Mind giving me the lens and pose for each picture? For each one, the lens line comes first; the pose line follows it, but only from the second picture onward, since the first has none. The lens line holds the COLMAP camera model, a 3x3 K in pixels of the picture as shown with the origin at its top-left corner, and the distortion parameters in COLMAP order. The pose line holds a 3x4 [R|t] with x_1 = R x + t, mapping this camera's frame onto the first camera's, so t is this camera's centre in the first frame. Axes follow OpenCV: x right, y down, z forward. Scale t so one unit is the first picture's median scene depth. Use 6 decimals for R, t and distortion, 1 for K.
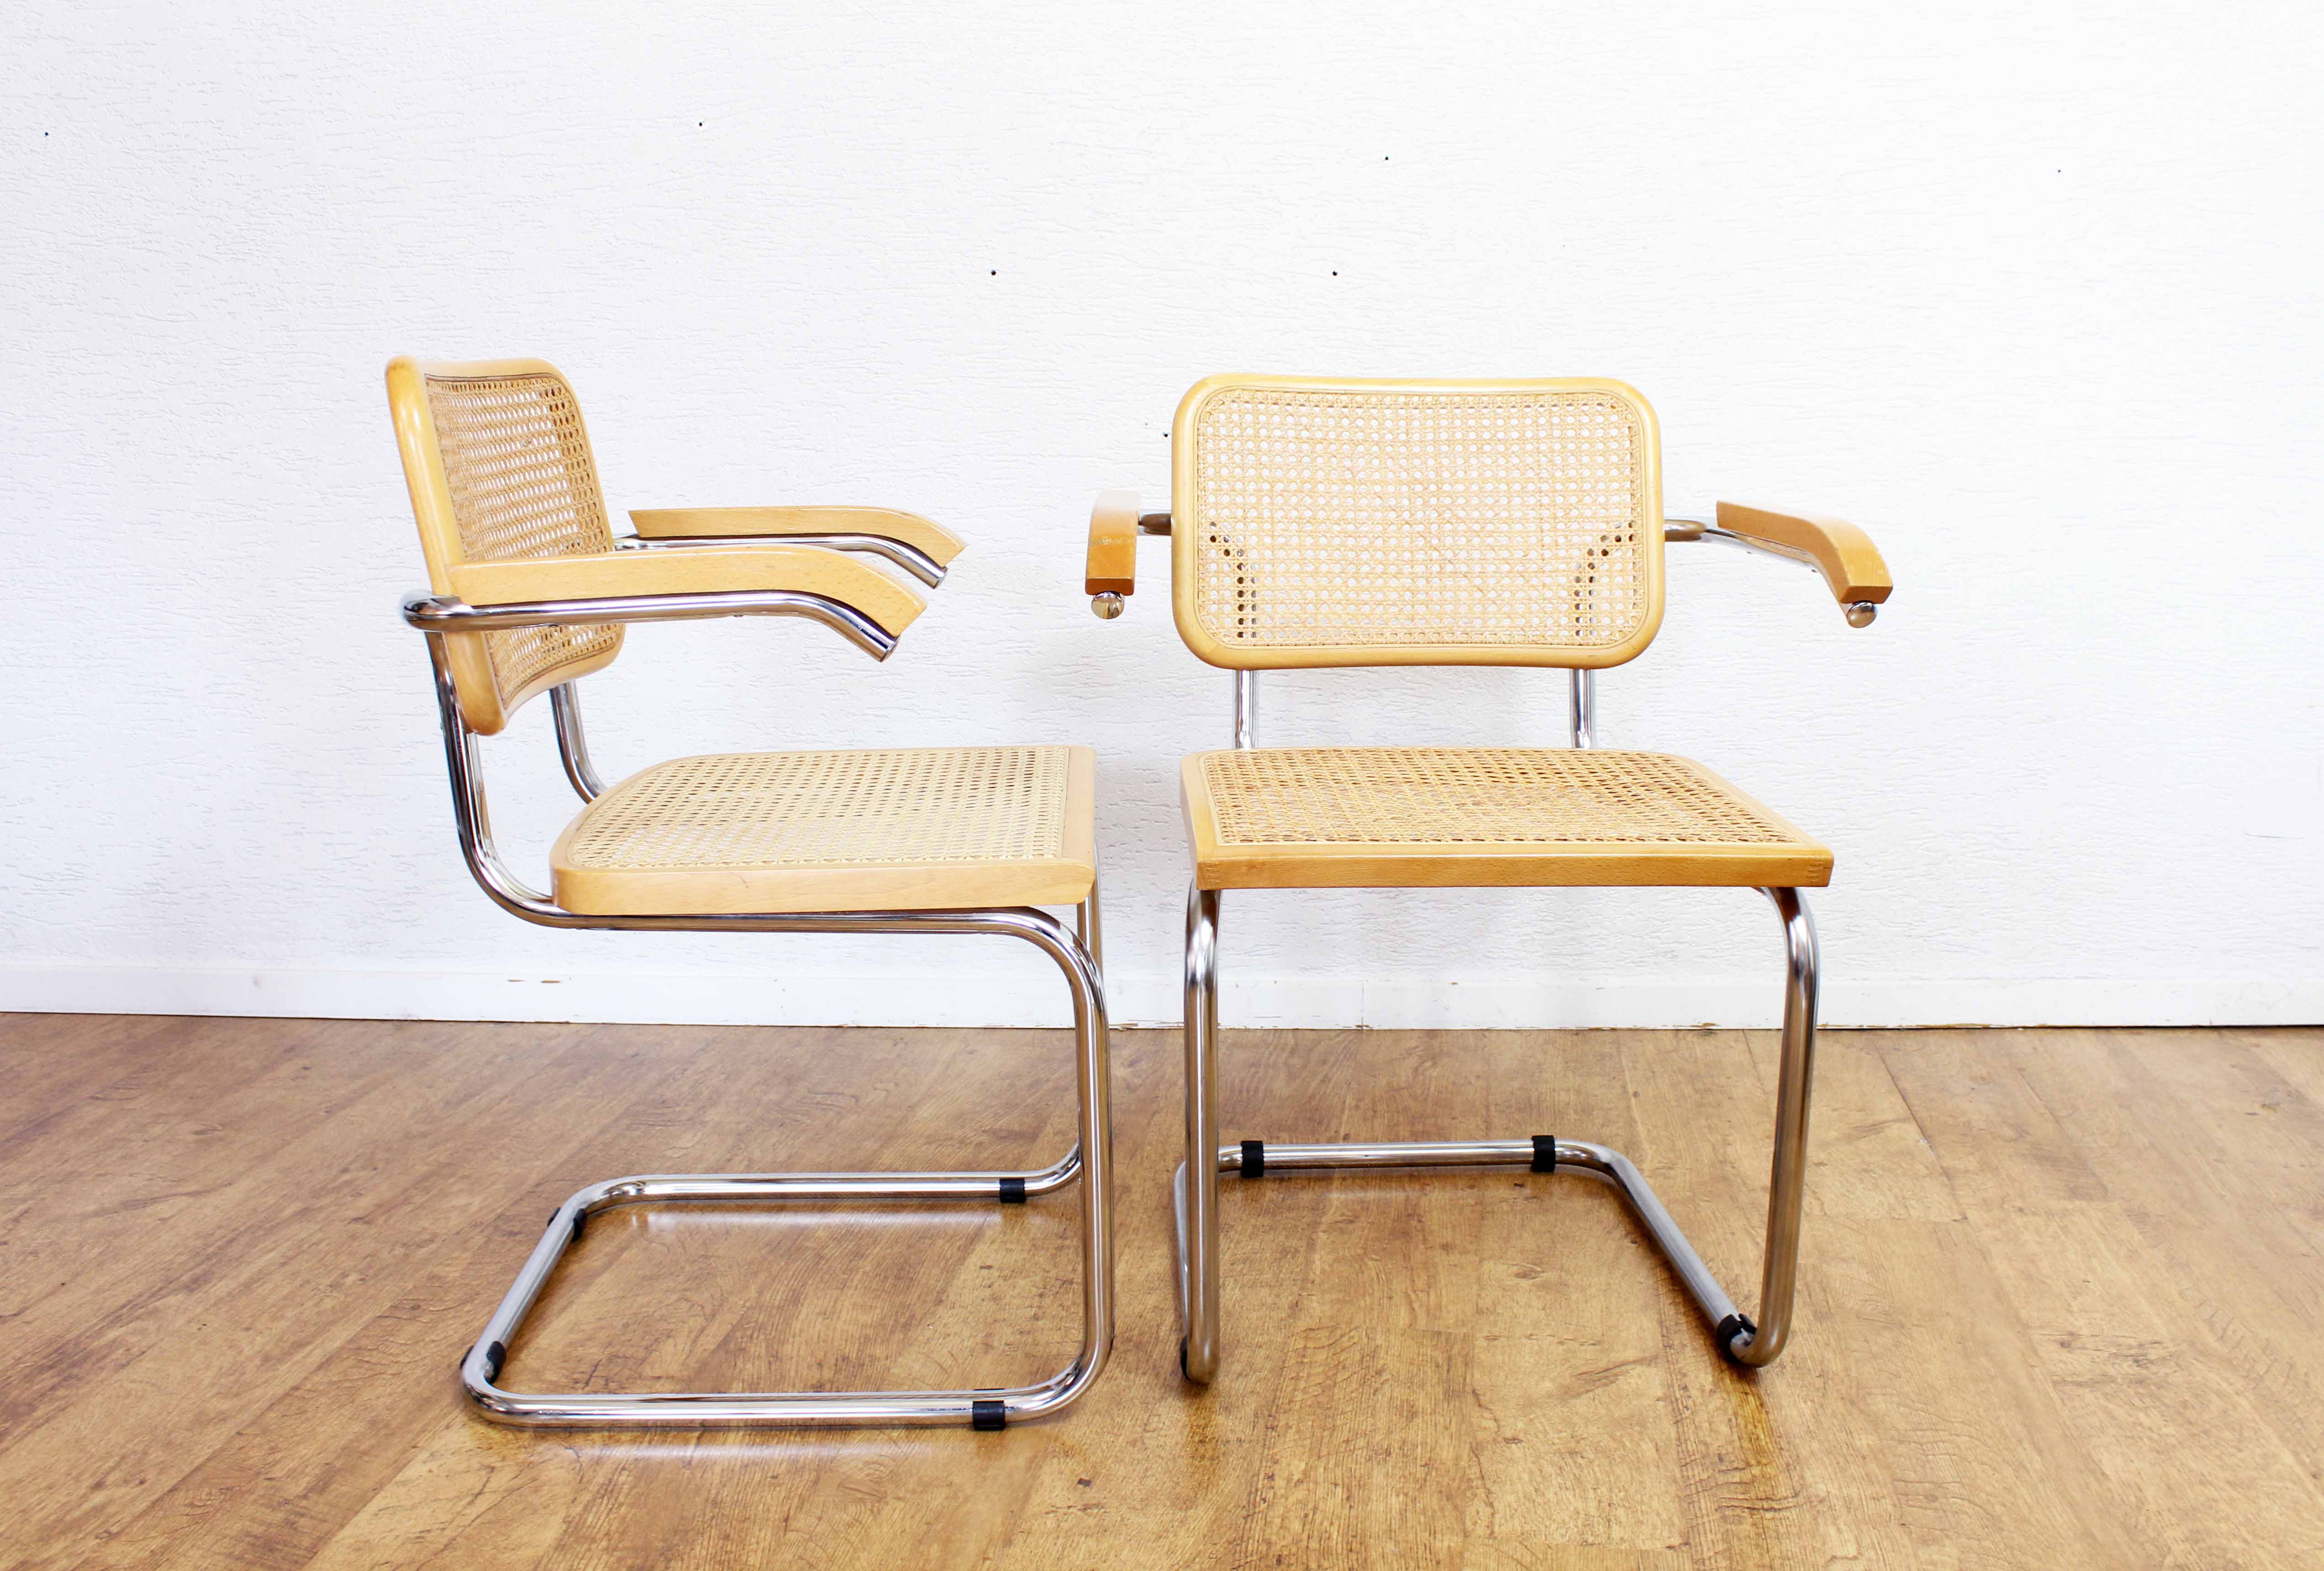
lens RADIAL K [[1924.7, 0, 1146.4], [0, 1924.7, 786.6], [0, 0, 1]] dist [-0.130691, 0.098252]
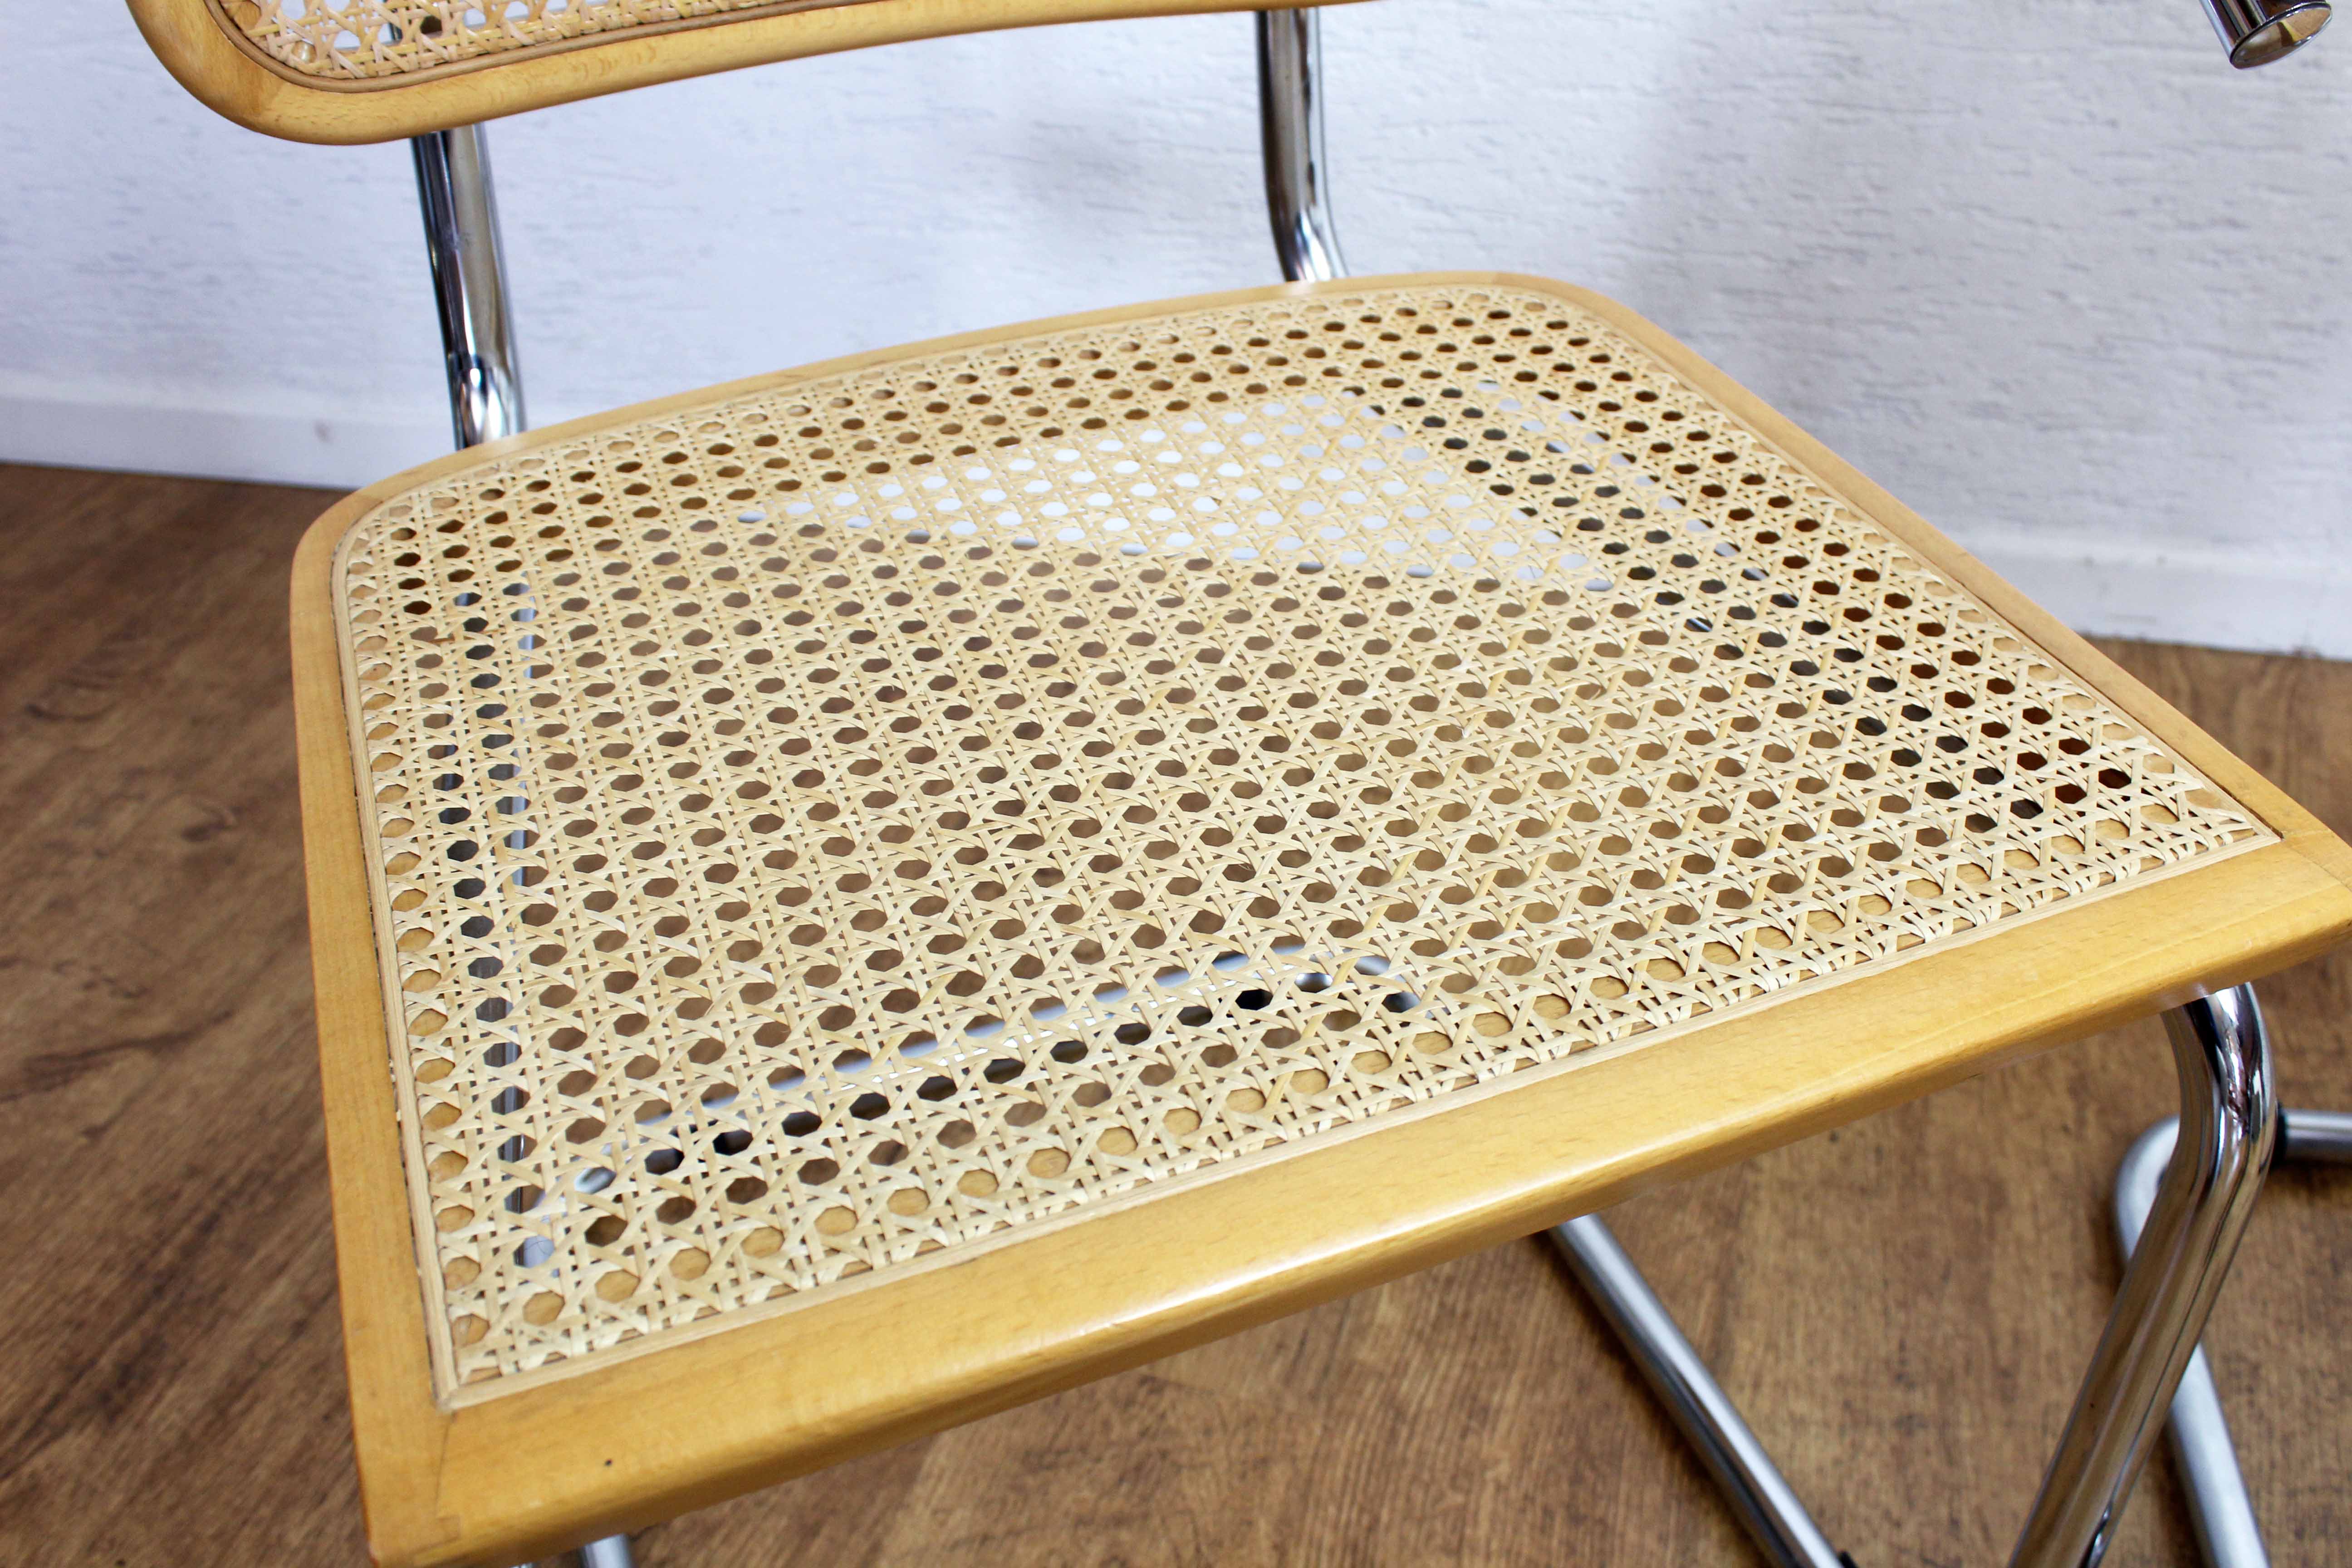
lens RADIAL K [[2156.8, 0, 1264.1], [0, 2156.8, 776.9], [0, 0, 1]] dist [-0.090078, 0.000000]
pose [[0.991142, 0.085187, -0.101888, -0.166925], [-0.034749, 0.906800, 0.420126, -0.118268], [0.128181, -0.412864, 0.901728, 0.597925]]
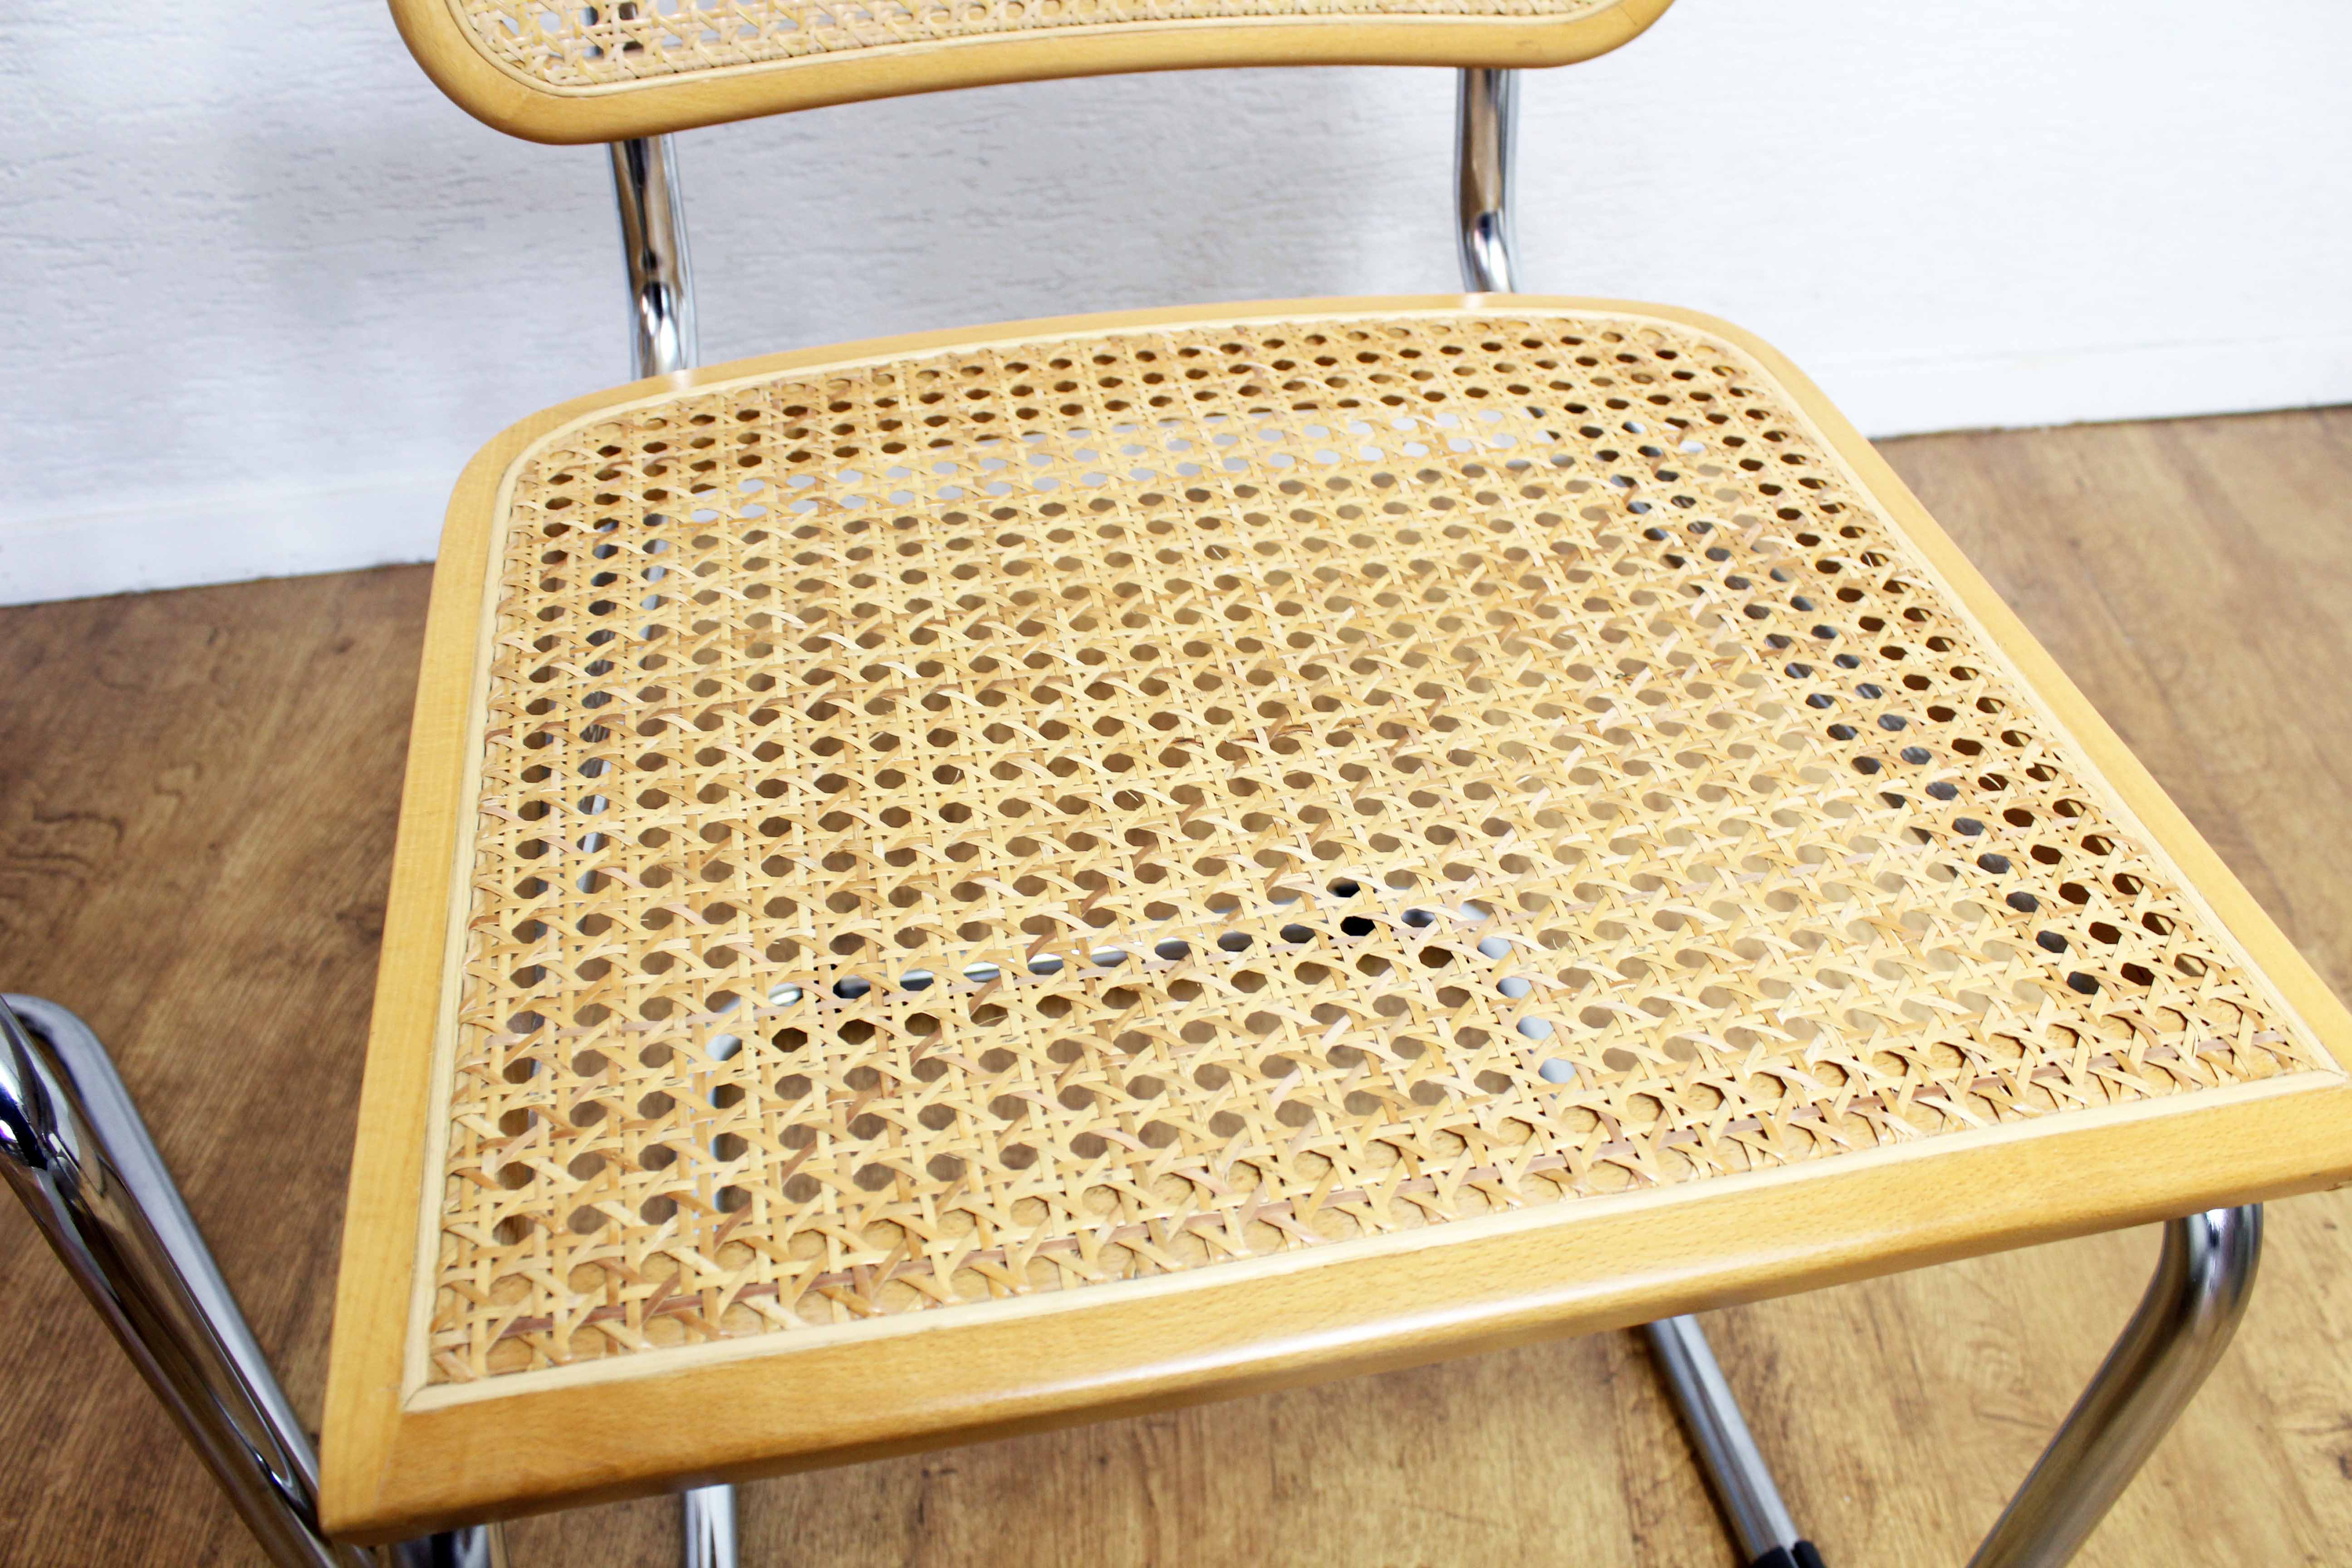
lens RADIAL K [[1948.2, 0, 1164.1], [0, 1948.2, 800.7], [0, 0, 1]] dist [-0.130691, 0.098252]
pose [[0.983314, -0.117842, 0.138588, 0.090349], [0.033858, 0.867066, 0.497041, -0.134238], [-0.178737, -0.484055, 0.856589, 0.623346]]
